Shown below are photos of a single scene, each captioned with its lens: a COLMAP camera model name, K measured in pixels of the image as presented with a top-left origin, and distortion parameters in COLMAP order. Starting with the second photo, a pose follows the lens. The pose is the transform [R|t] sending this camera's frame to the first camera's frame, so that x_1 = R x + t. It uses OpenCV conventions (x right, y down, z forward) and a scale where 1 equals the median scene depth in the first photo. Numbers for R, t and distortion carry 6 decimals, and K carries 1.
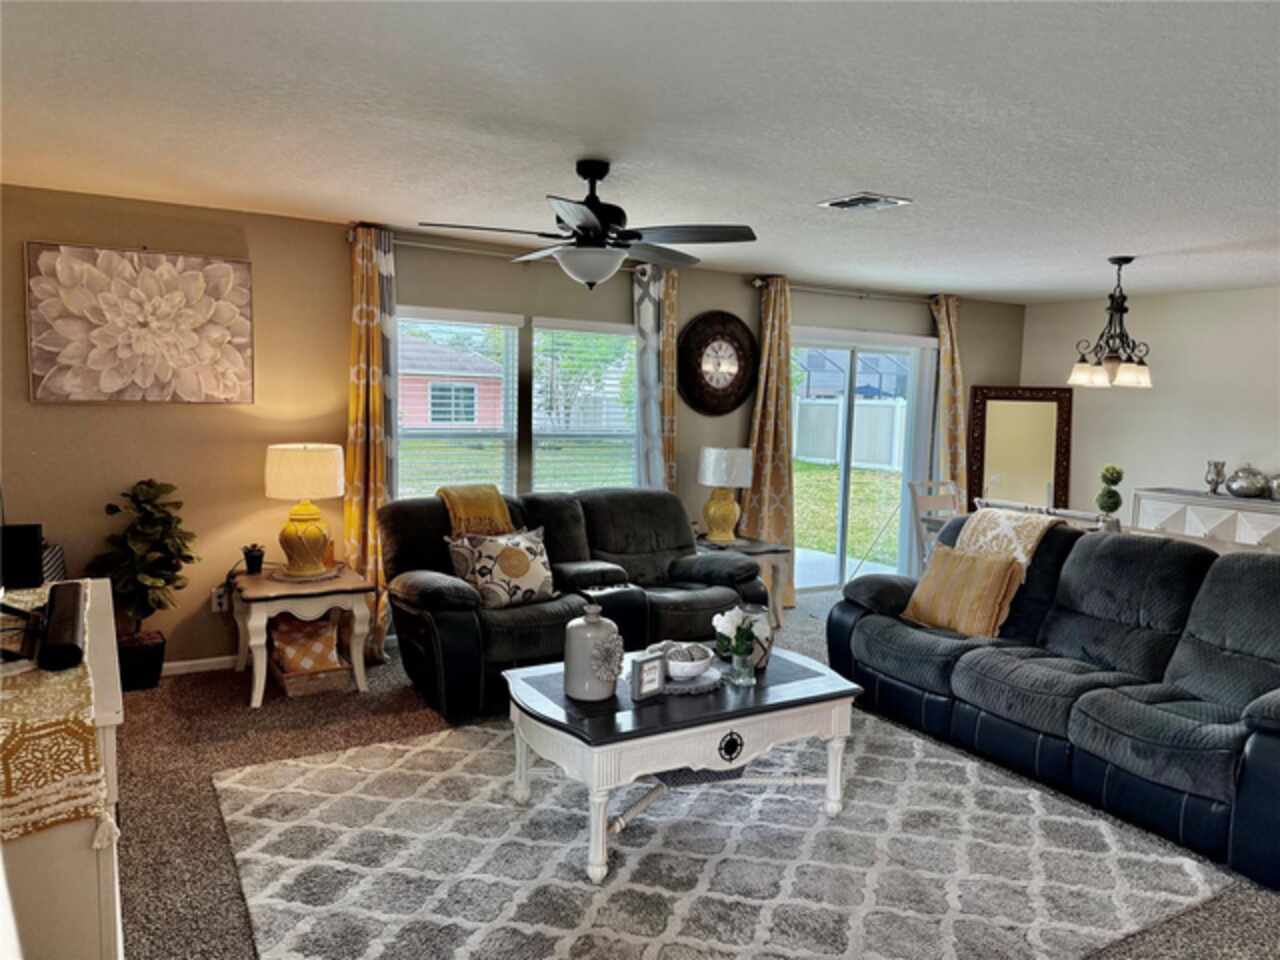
lens RADIAL K [[897.9, 0, 640.0], [0, 897.9, 480.0], [0, 0, 1]] dist [0.092513, -0.141865]
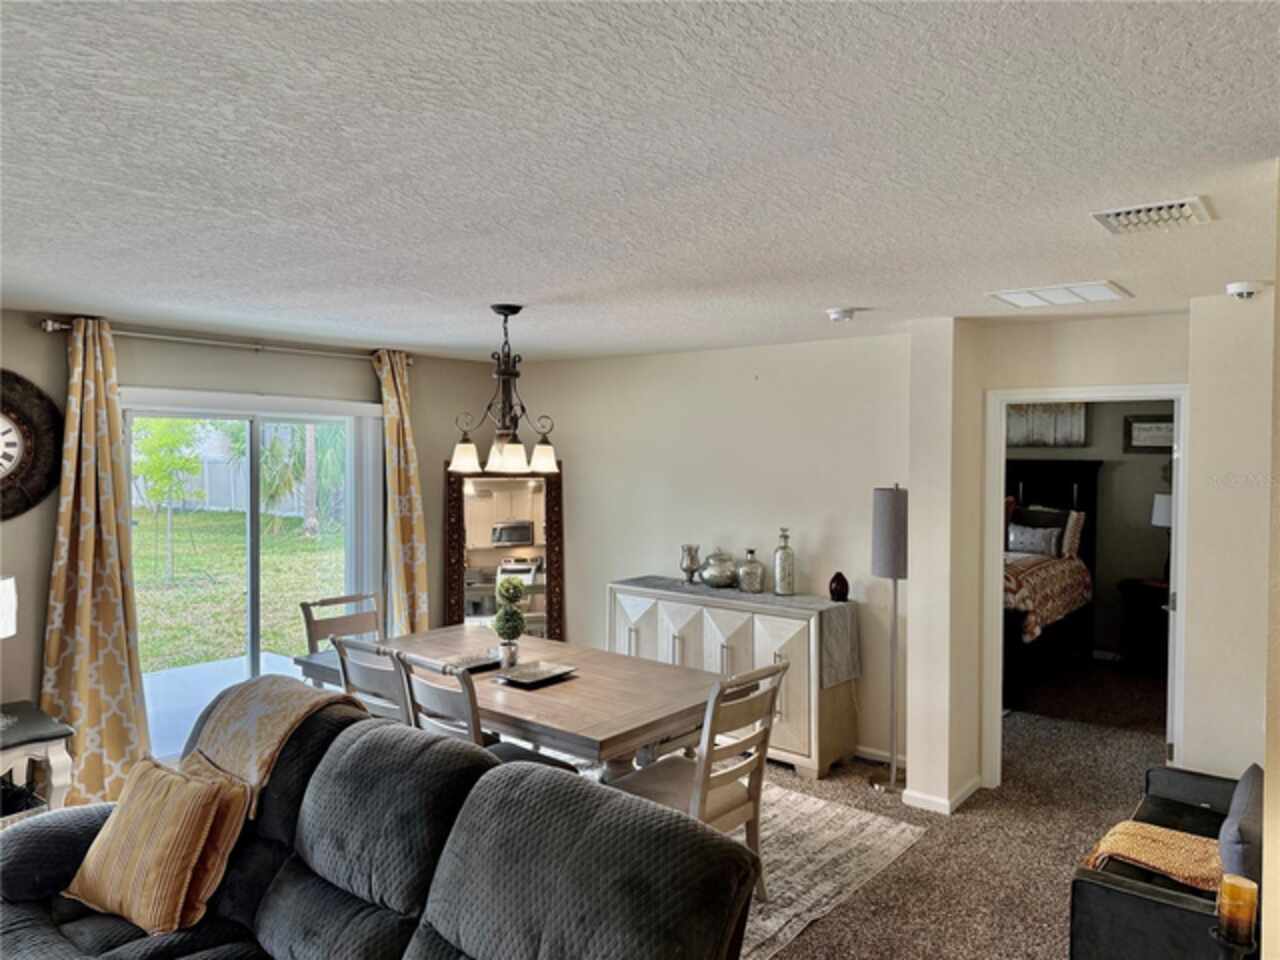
lens RADIAL K [[907.2, 0, 635.8], [0, 907.2, 482.3], [0, 0, 1]] dist [0.098887, -0.146143]
pose [[0.937564, -0.034515, 0.346097, 0.294518], [0.054373, 0.997375, -0.047828, -0.043547], [-0.343538, 0.063660, 0.936979, 0.206546]]
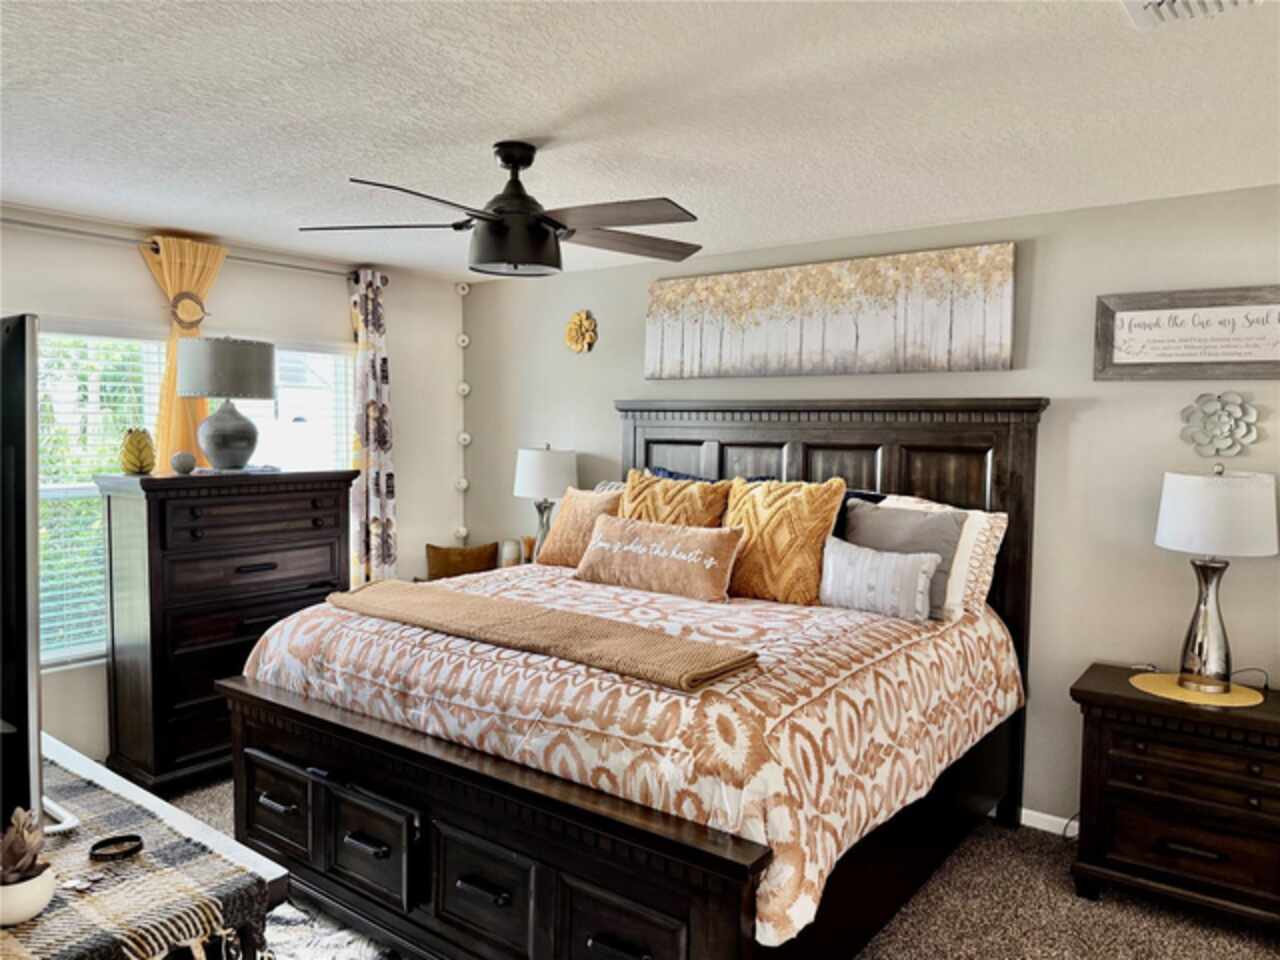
lens RADIAL K [[907.2, 0, 635.8], [0, 907.2, 482.3], [0, 0, 1]] dist [0.098887, -0.146143]
pose [[0.932992, -0.041327, 0.357516, 0.355431], [0.050565, 0.998584, -0.016524, -0.044252], [-0.356327, 0.033494, 0.933761, 0.260081]]
